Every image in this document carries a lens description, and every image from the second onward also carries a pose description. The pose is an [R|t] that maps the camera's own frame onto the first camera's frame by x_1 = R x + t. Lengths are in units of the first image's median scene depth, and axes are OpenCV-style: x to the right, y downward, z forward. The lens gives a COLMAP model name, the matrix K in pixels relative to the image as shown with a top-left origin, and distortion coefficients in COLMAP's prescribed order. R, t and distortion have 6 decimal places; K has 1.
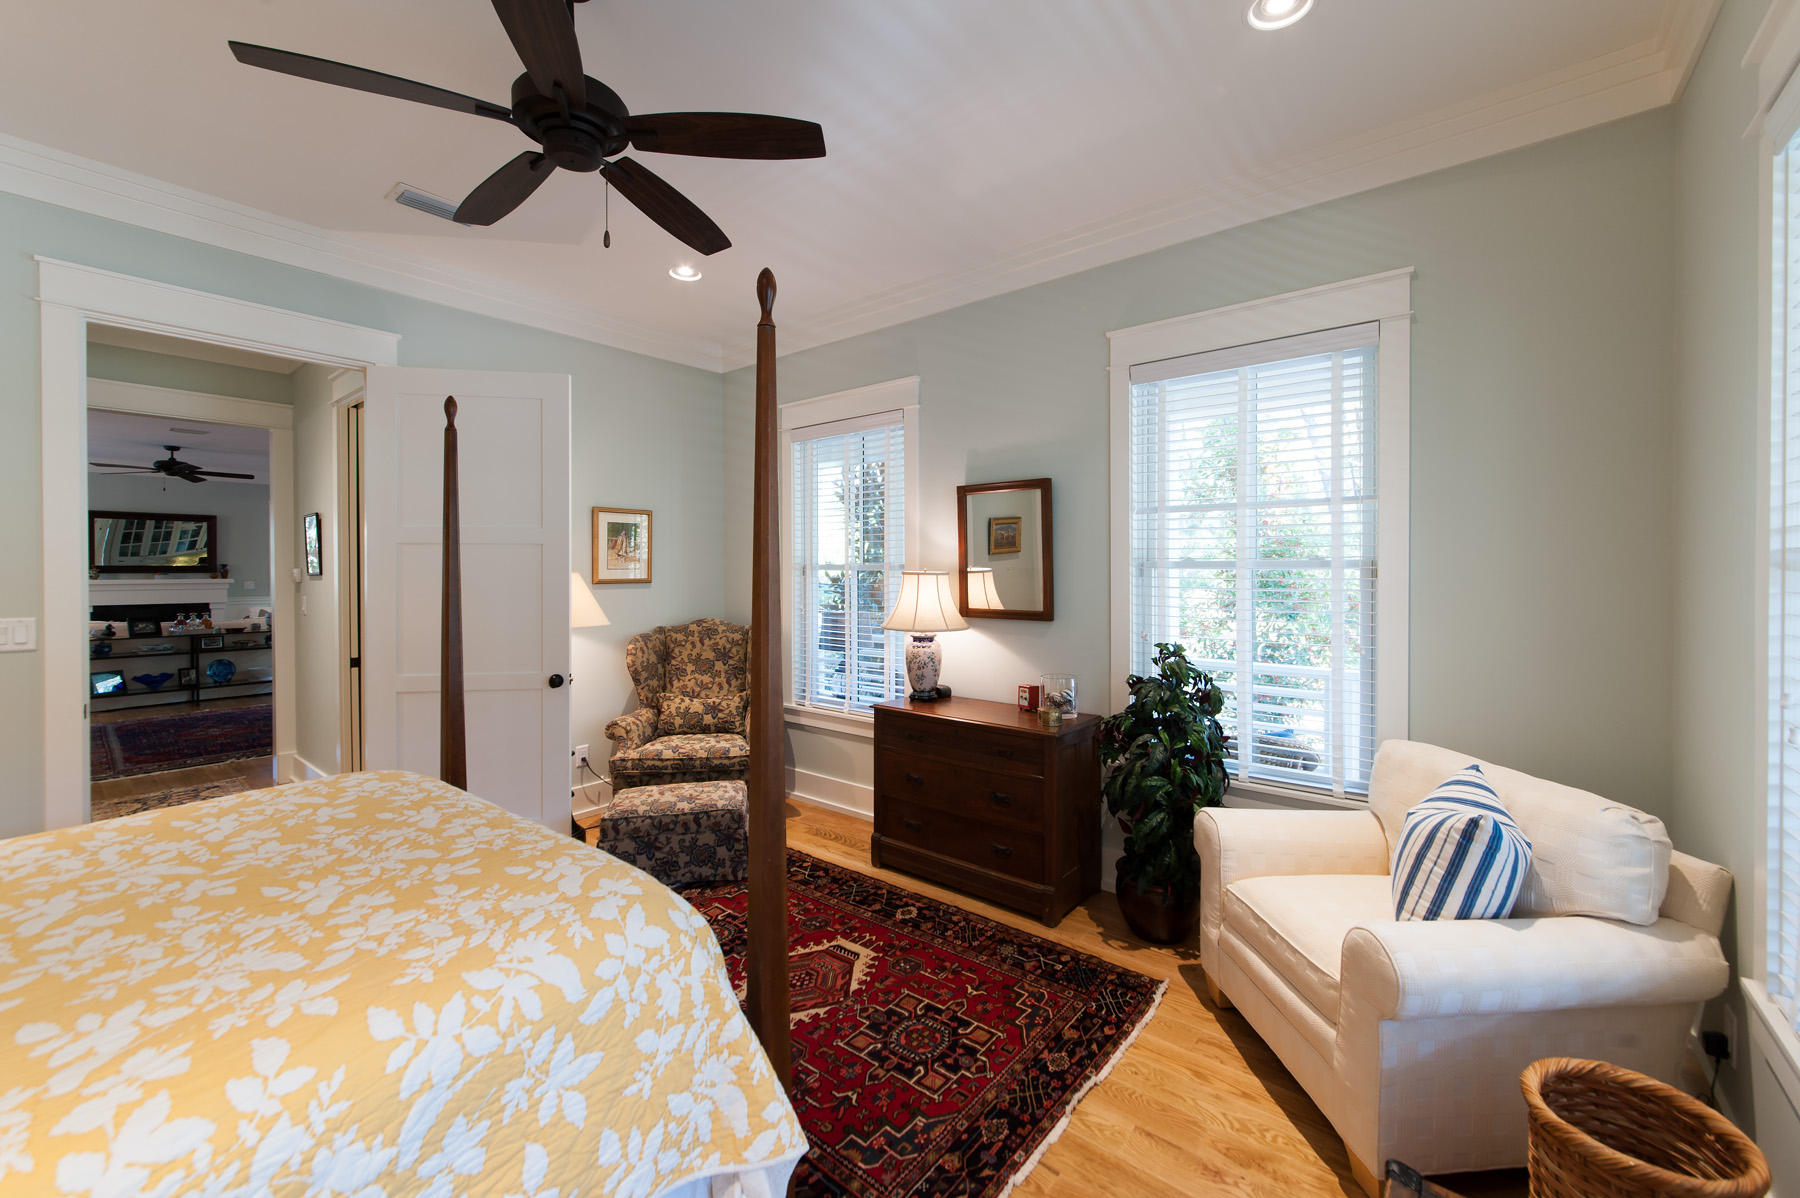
lens RADIAL K [[735.8, 0, 904.0], [0, 735.8, 597.3], [0, 0, 1]] dist [-0.001540, 0.001374]
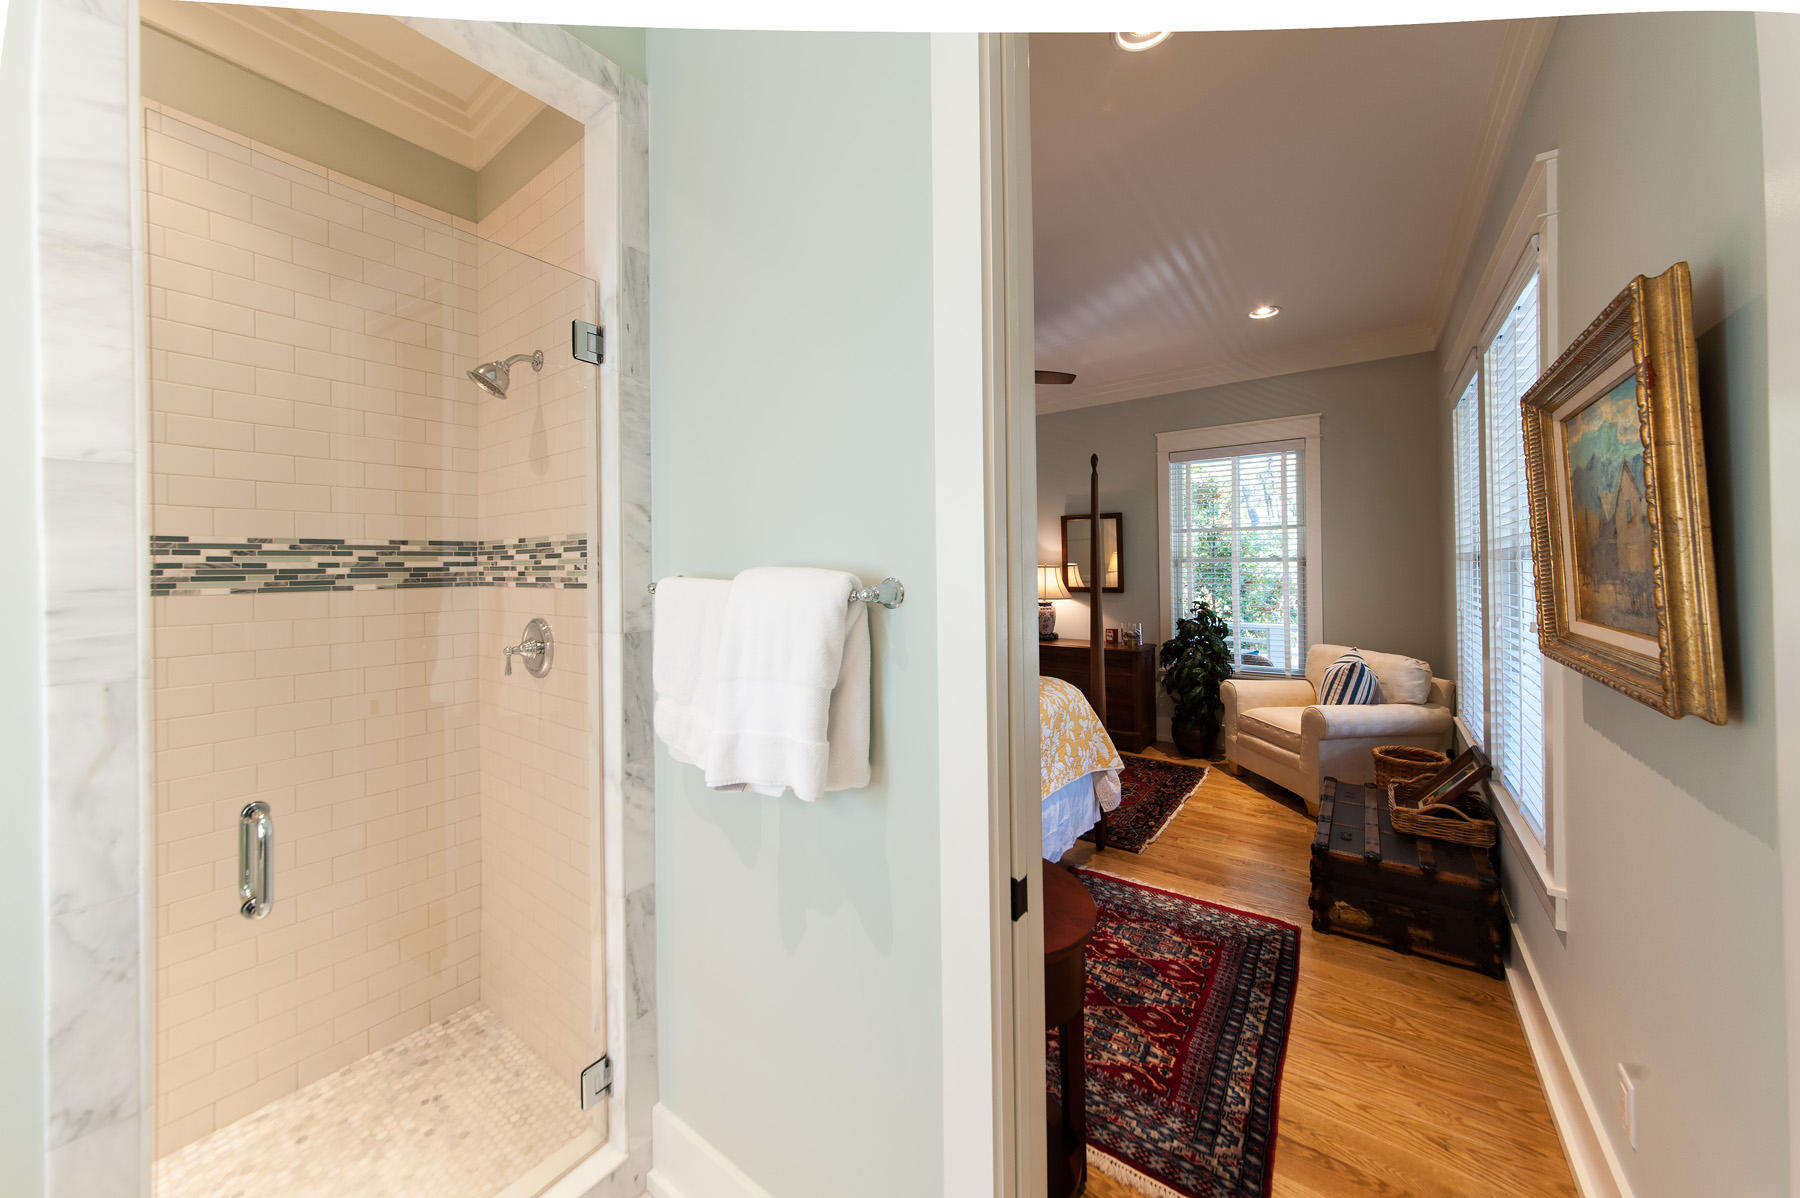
lens RADIAL K [[648.3, 0, 893.5], [0, 648.3, 582.2], [0, 0, 1]] dist [-0.001797, 0.000149]
pose [[0.999261, -0.008450, 0.037508, -0.549385], [0.009016, 0.999847, -0.014959, 0.033671], [-0.037376, 0.015287, 0.999184, -0.725316]]
